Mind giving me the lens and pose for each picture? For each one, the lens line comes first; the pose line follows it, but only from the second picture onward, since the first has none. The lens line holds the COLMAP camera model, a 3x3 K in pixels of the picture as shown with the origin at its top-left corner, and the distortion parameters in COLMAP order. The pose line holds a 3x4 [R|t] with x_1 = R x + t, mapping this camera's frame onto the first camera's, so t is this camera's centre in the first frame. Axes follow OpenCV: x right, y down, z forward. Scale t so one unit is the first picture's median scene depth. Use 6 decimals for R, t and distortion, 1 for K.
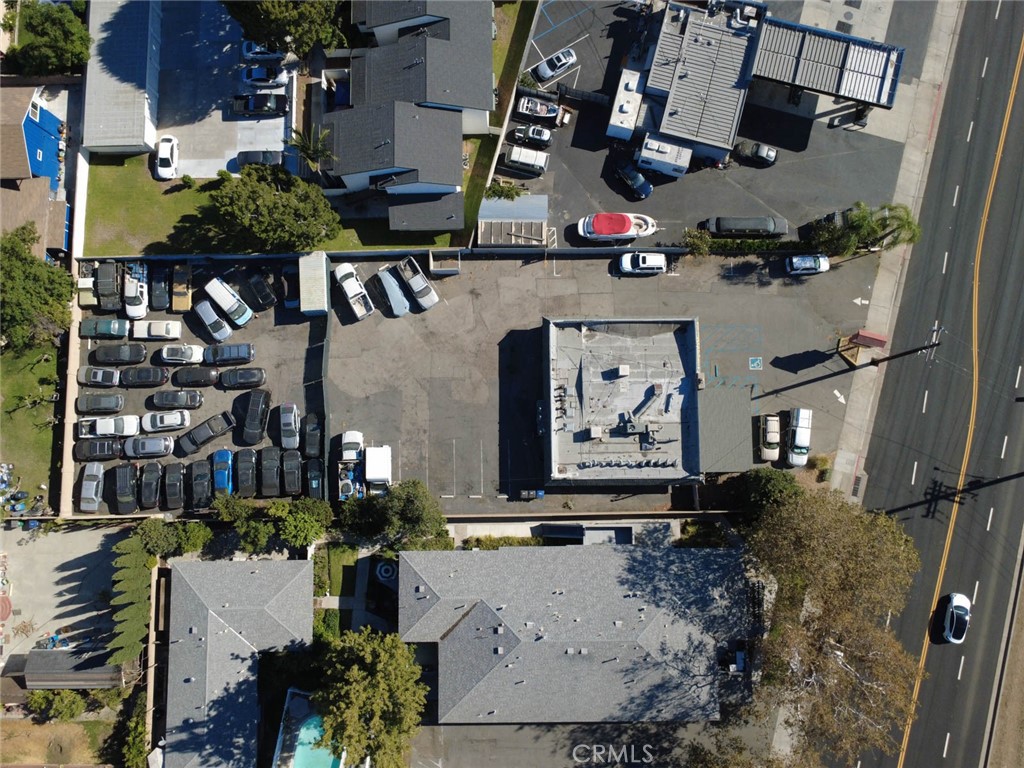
lens RADIAL K [[742.5, 0, 508.4], [0, 742.5, 383.7], [0, 0, 1]] dist [-0.001152, 0.004380]
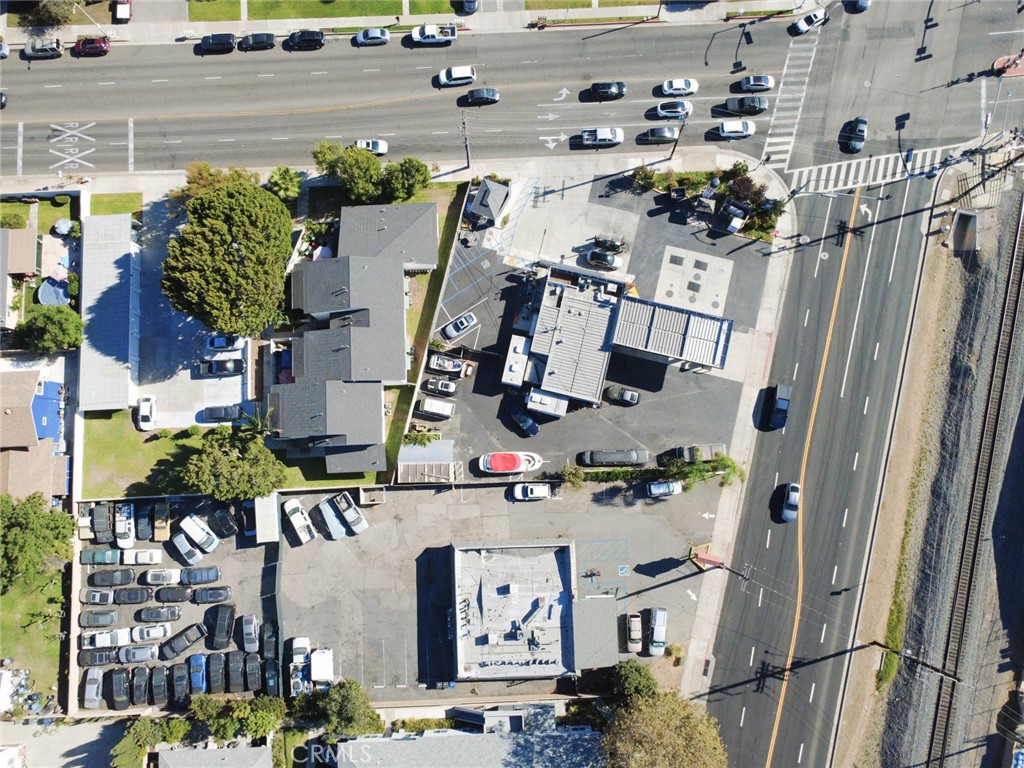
lens RADIAL K [[742.5, 0, 508.4], [0, 742.5, 383.7], [0, 0, 1]] dist [-0.001152, 0.004380]
pose [[0.999617, -0.027442, 0.003591, 0.144904], [0.027451, 0.999620, -0.002477, -0.346886], [-0.003522, 0.002574, 0.999990, -0.250229]]
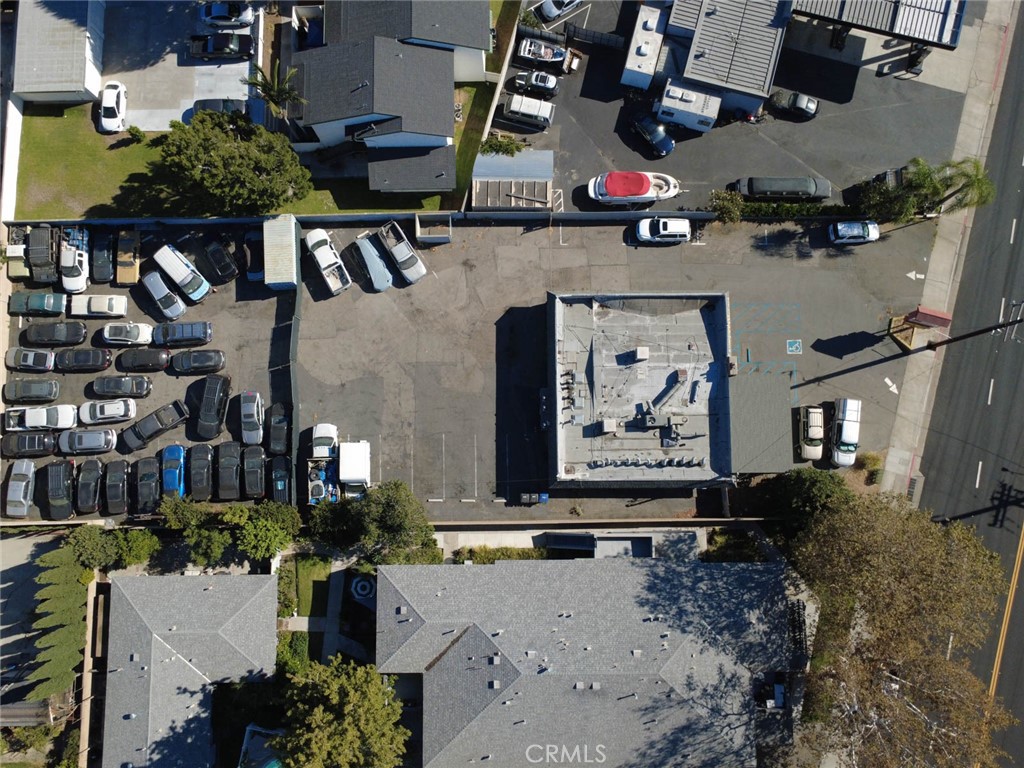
lens RADIAL K [[742.5, 0, 508.4], [0, 742.5, 383.7], [0, 0, 1]] dist [-0.001152, 0.004380]
pose [[0.999995, 0.002938, 0.001266, 0.000643], [-0.002937, 0.999996, -0.000512, 0.017175], [-0.001267, 0.000508, 0.999999, 0.140828]]
